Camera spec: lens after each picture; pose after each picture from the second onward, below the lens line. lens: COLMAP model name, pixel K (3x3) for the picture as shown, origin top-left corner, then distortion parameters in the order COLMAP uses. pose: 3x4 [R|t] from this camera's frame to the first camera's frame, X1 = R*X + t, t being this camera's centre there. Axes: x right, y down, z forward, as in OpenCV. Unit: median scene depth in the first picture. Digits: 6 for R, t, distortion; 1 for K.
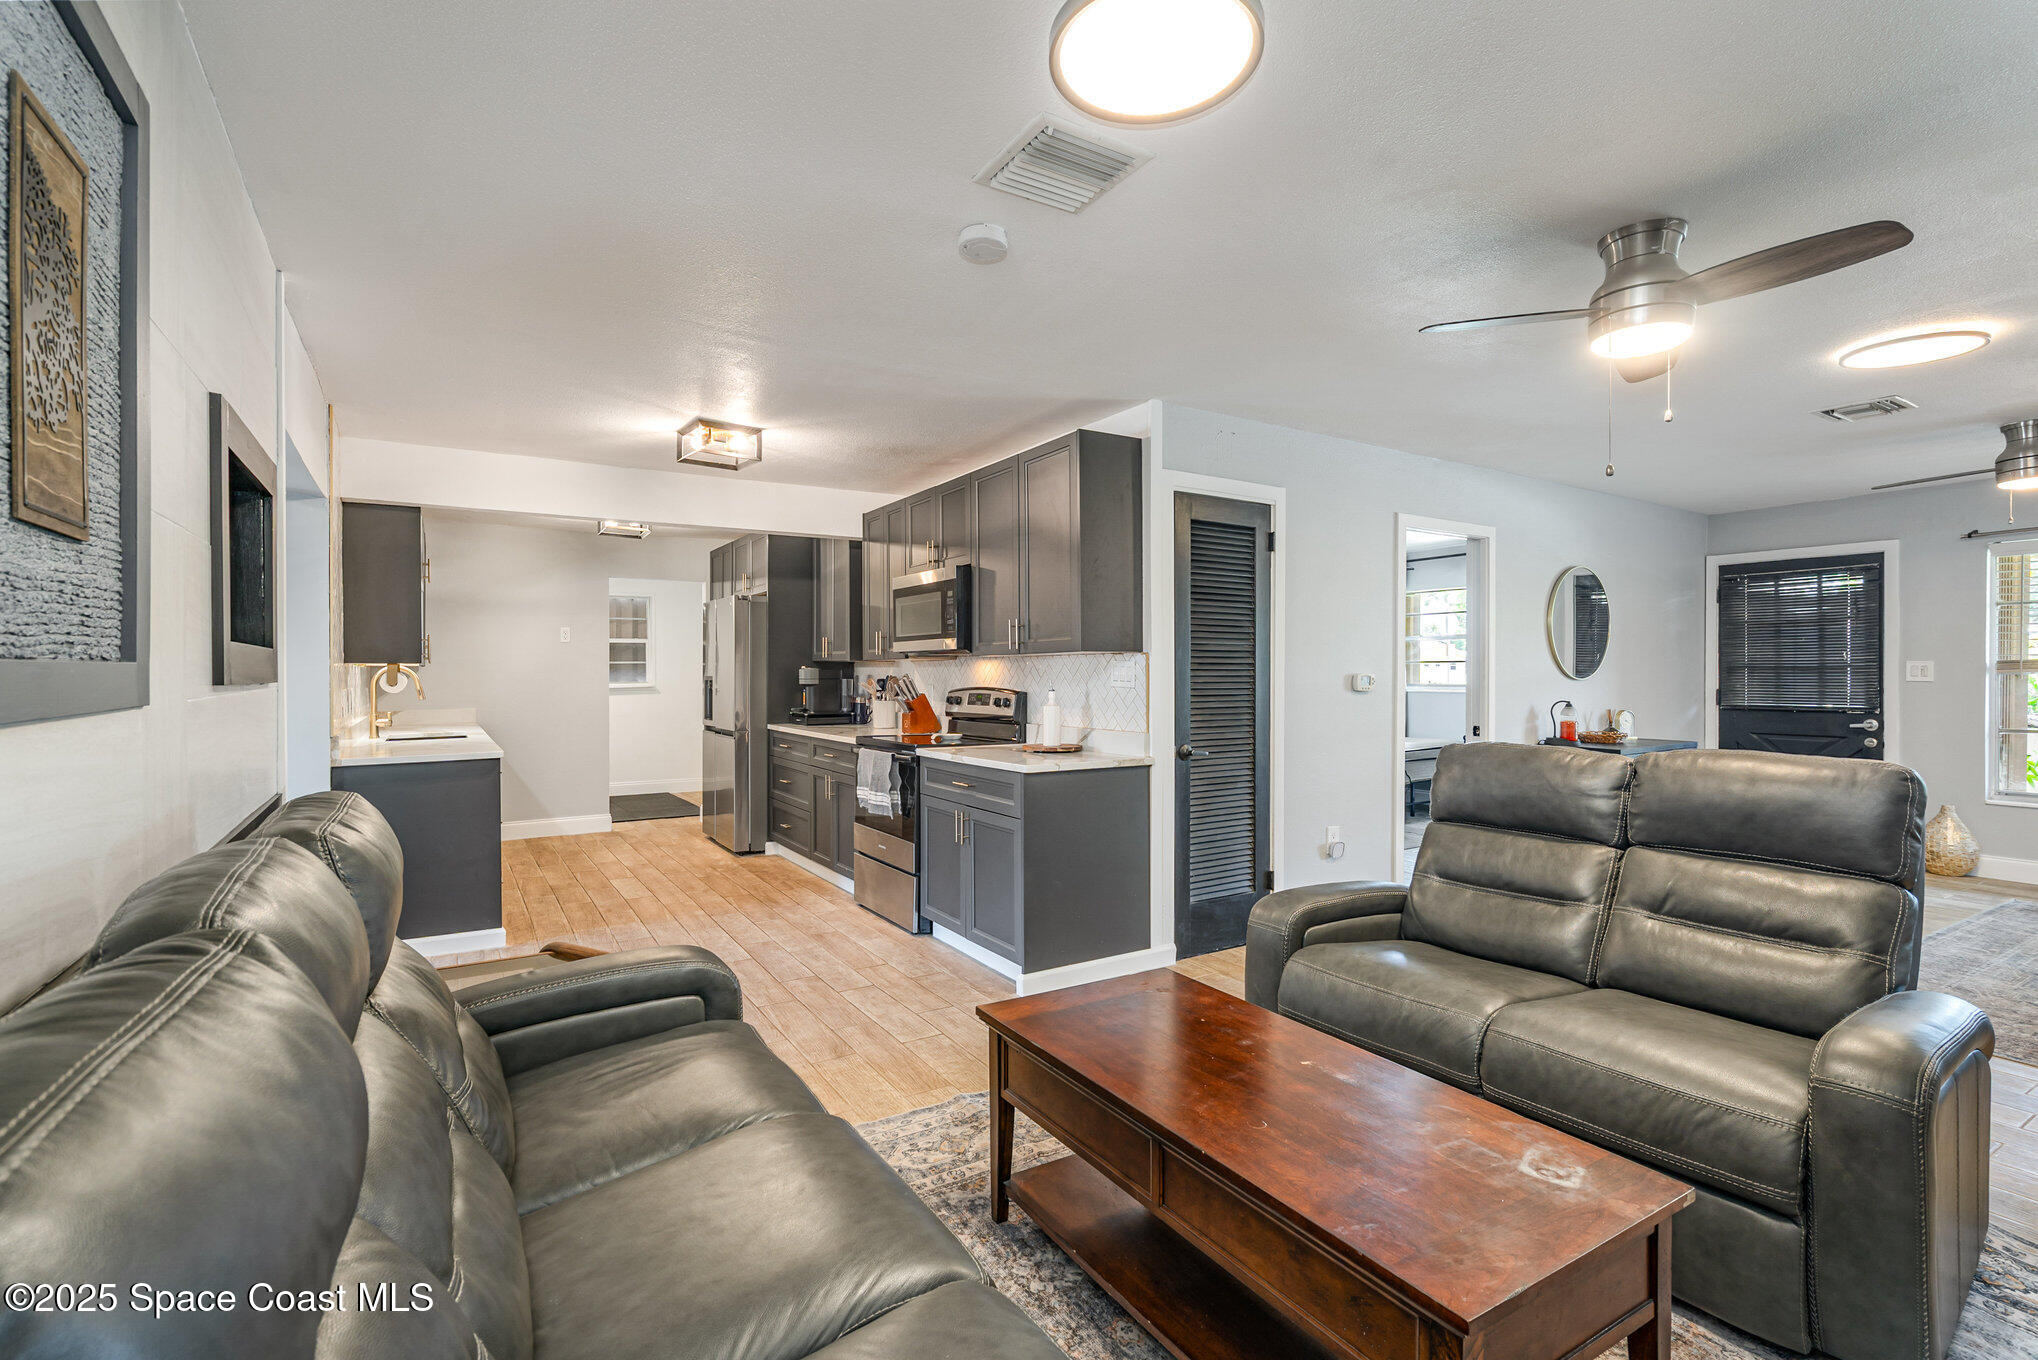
lens RADIAL K [[937.9, 0, 1035.3], [0, 937.9, 676.5], [0, 0, 1]] dist [-0.005955, 0.002993]
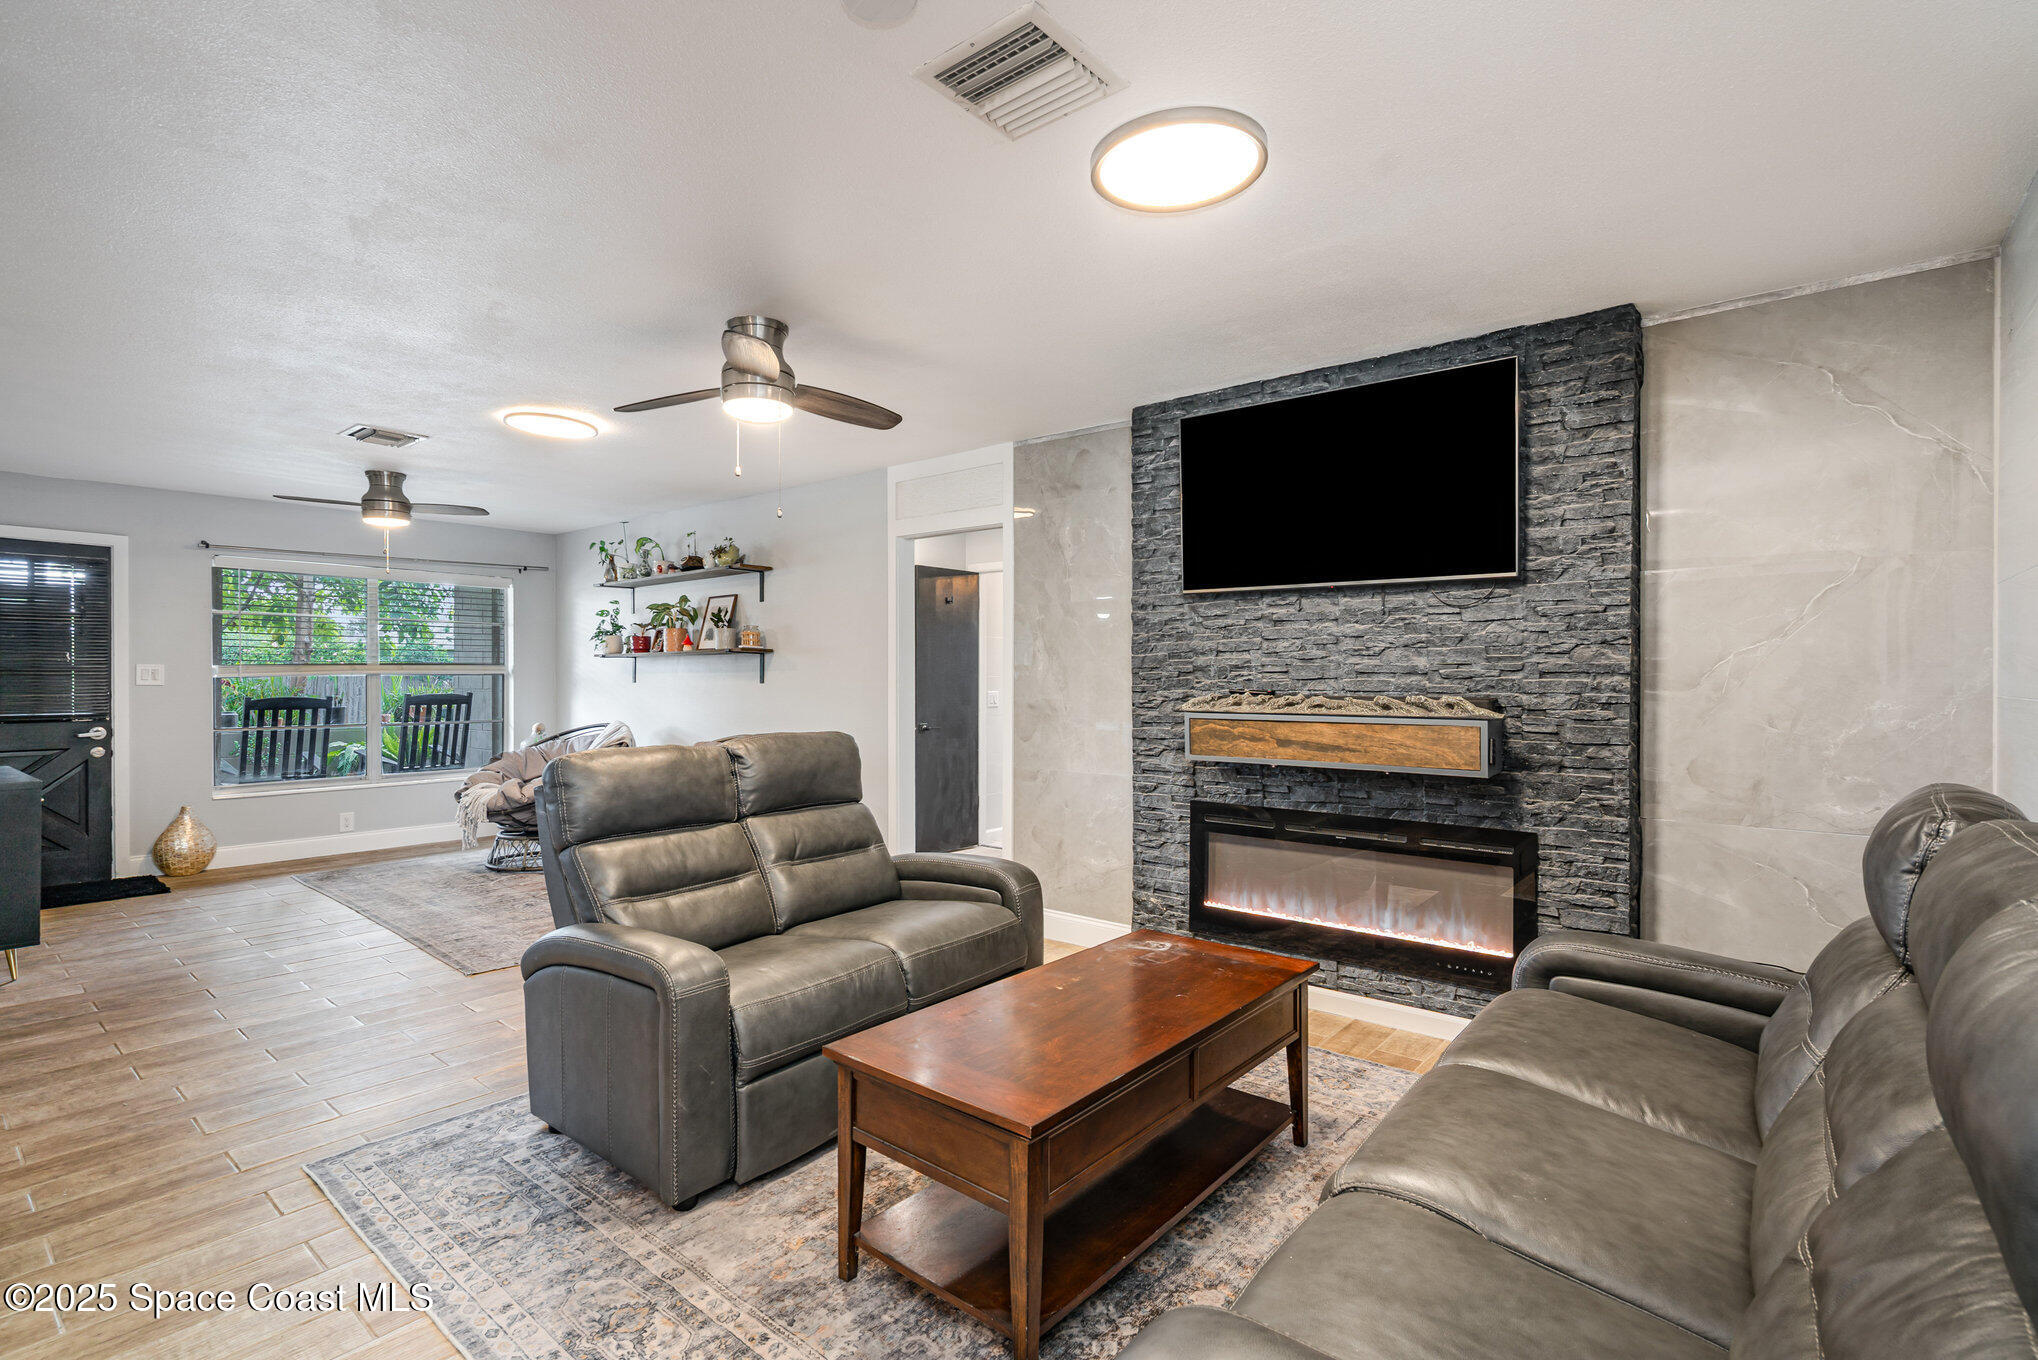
lens RADIAL K [[937.9, 0, 1011.5], [0, 937.9, 685.6], [0, 0, 1]] dist [-0.005955, 0.002993]
pose [[-0.308002, -0.006186, 0.951366, -0.260289], [0.000792, 0.999977, 0.006758, -0.000112], [-0.951386, 0.002835, -0.307990, 0.427867]]
